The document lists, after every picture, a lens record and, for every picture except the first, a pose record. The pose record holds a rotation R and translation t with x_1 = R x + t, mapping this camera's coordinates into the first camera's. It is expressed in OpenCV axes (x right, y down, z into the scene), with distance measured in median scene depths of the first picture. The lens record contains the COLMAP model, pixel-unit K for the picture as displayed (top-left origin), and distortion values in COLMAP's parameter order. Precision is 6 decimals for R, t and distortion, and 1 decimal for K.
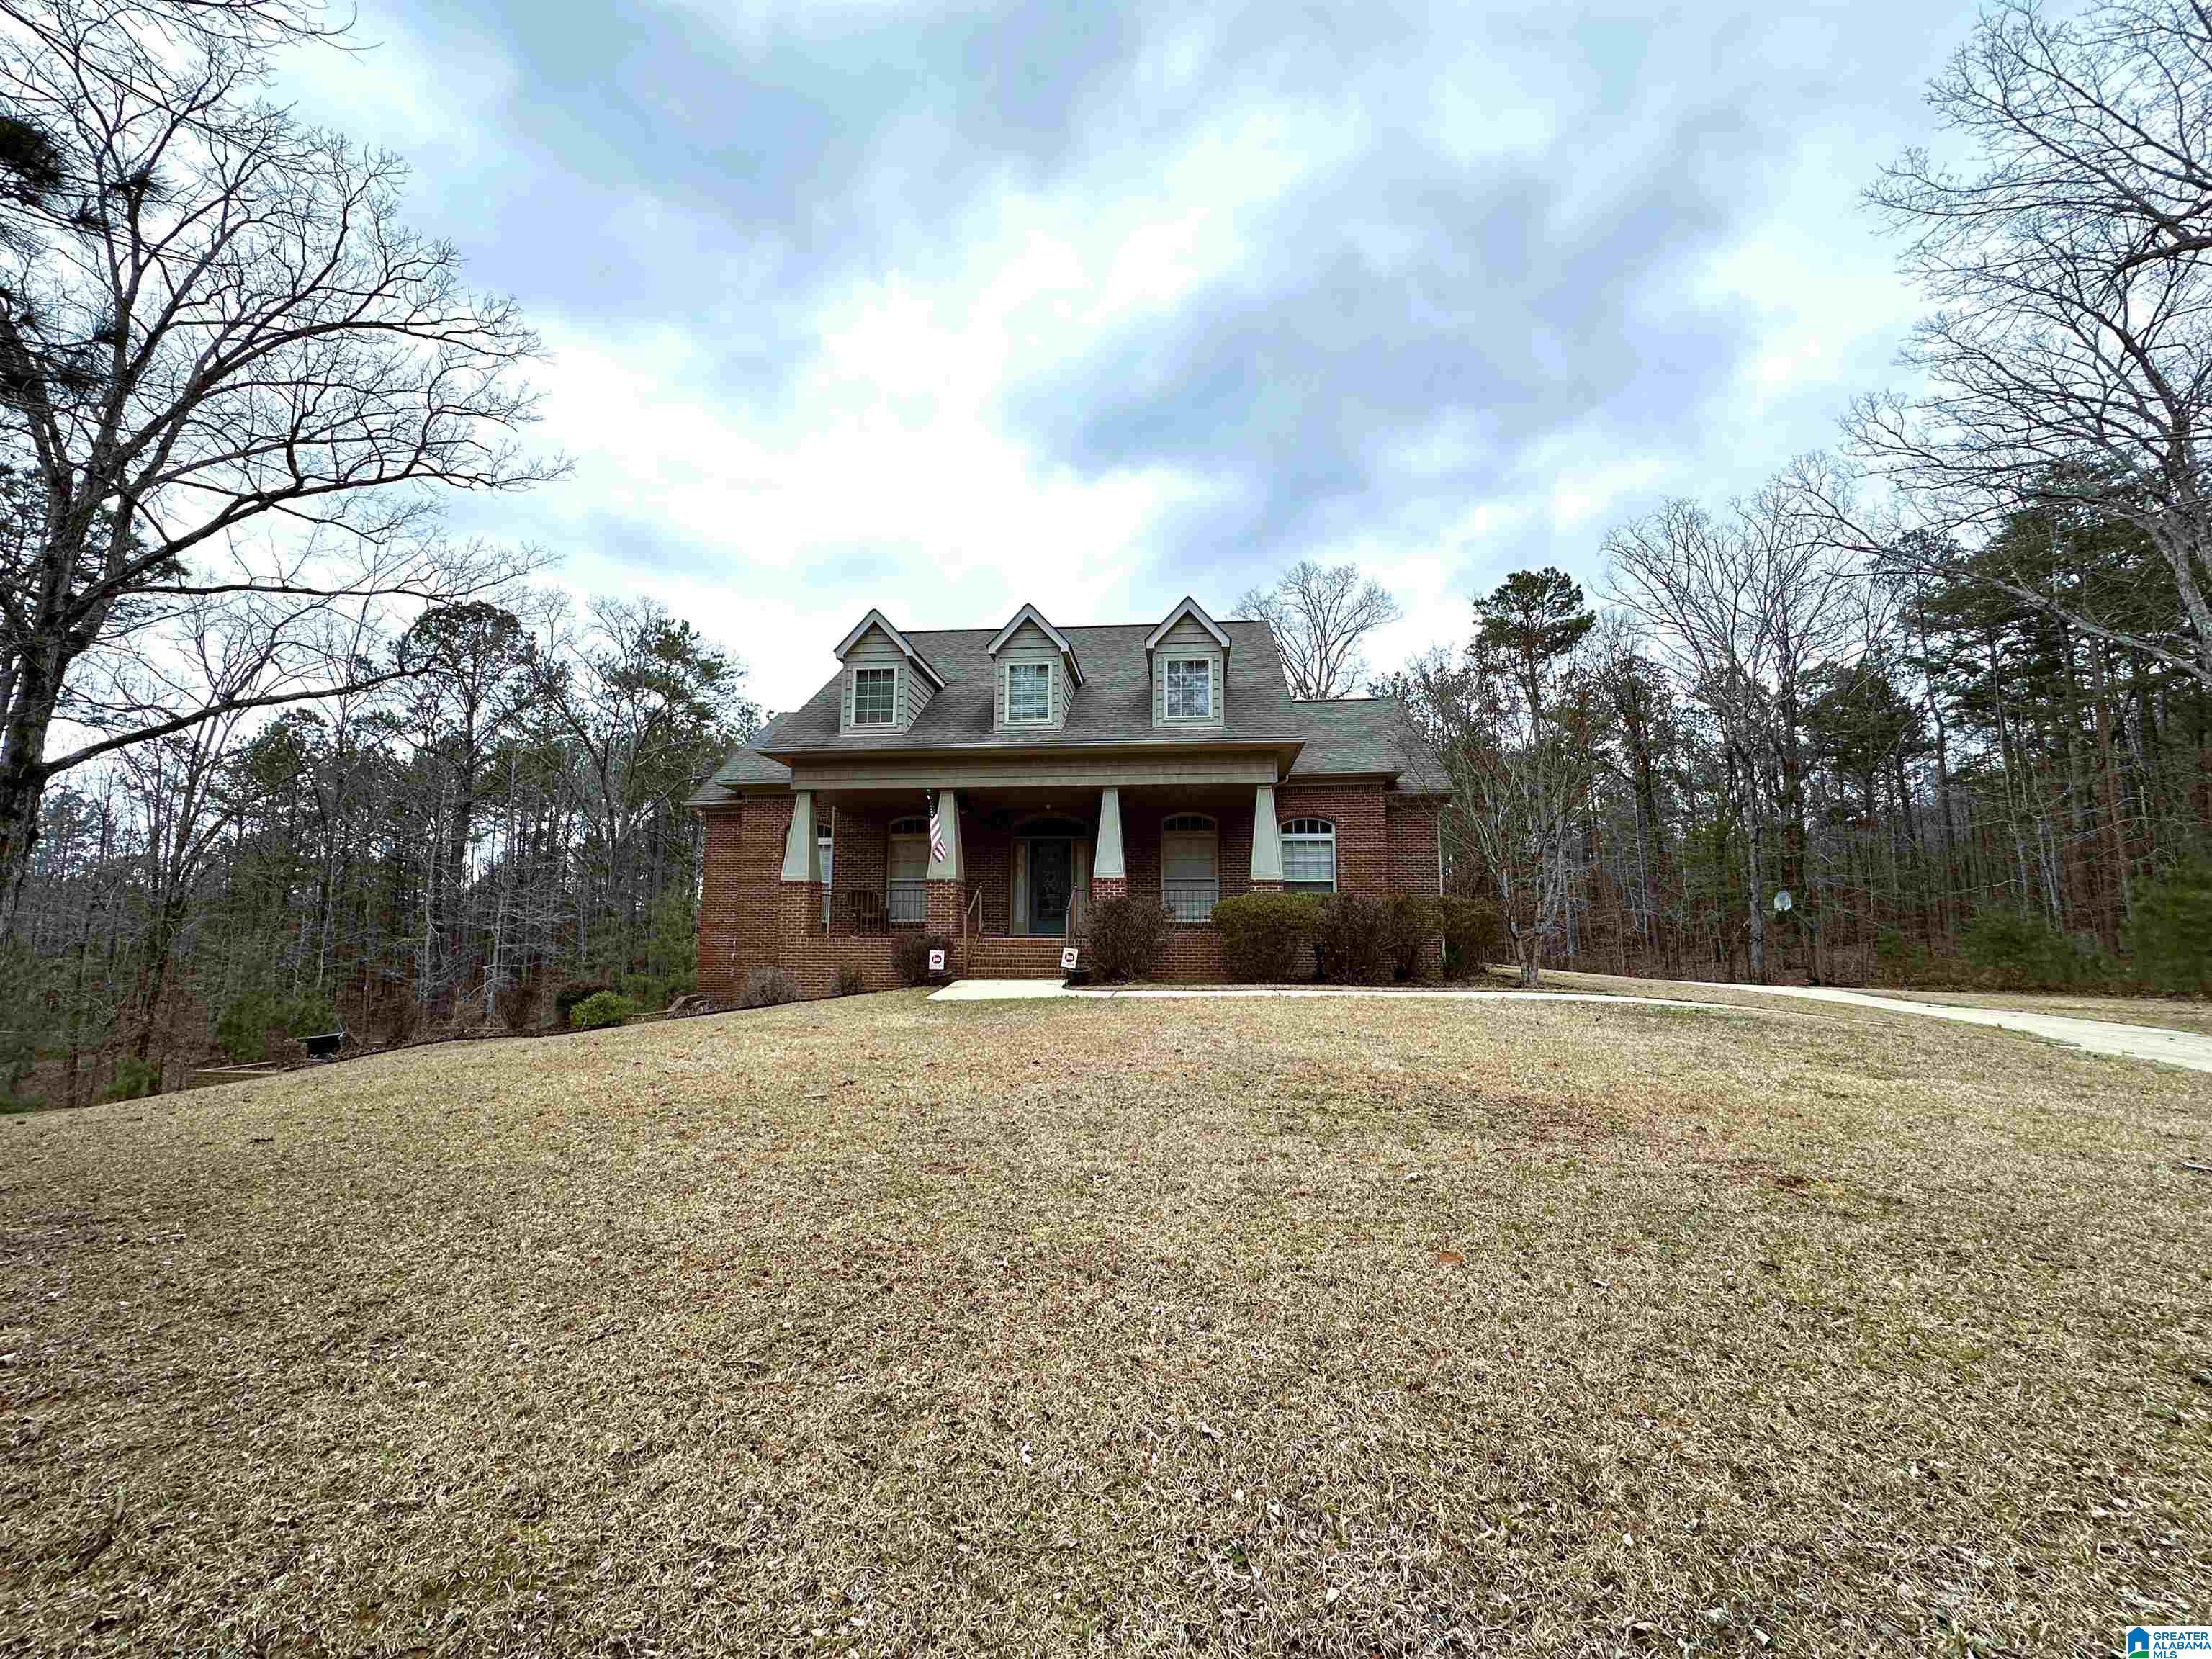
lens RADIAL K [[899.8, 0, 1108.2], [0, 899.8, 824.6], [0, 0, 1]] dist [-0.015145, 0.000120]
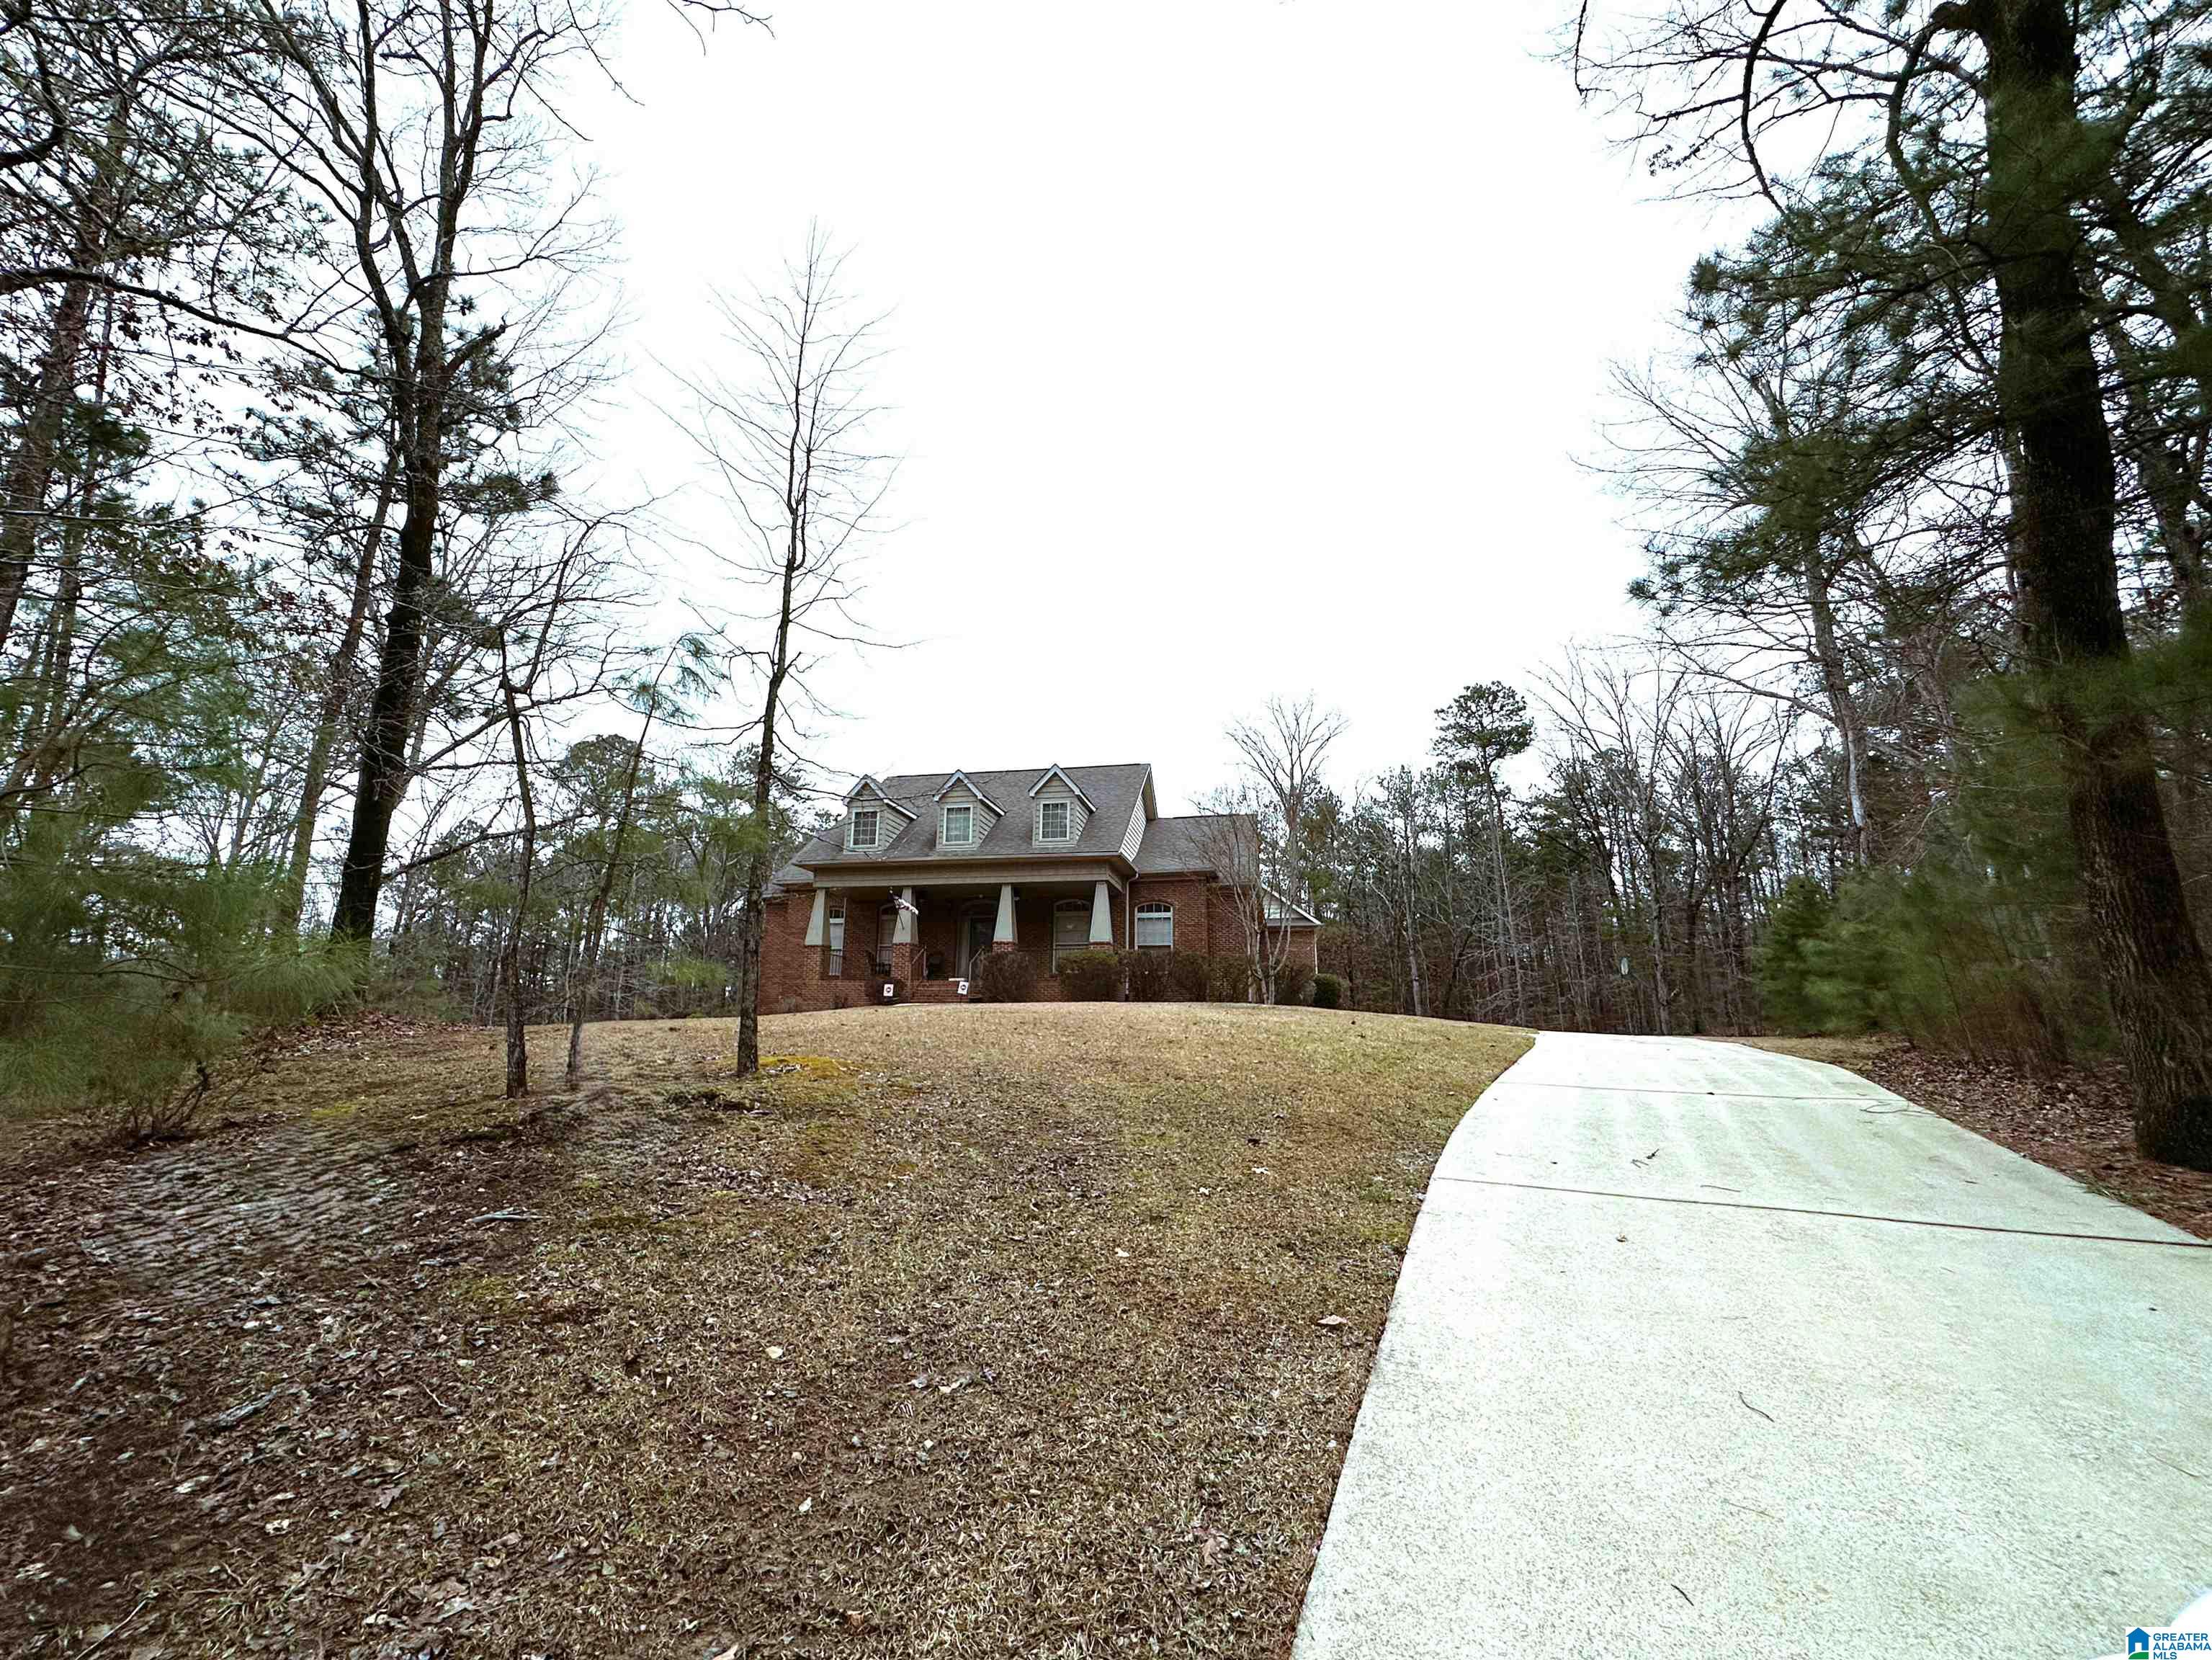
lens RADIAL K [[932.0, 0, 1142.1], [0, 932.0, 831.3], [0, 0, 1]] dist [0.000429, 0.000000]
pose [[0.997158, -0.016904, -0.073420, 0.342992], [0.010732, 0.996437, -0.083650, 0.005354], [0.074573, 0.082624, 0.993787, -0.588372]]
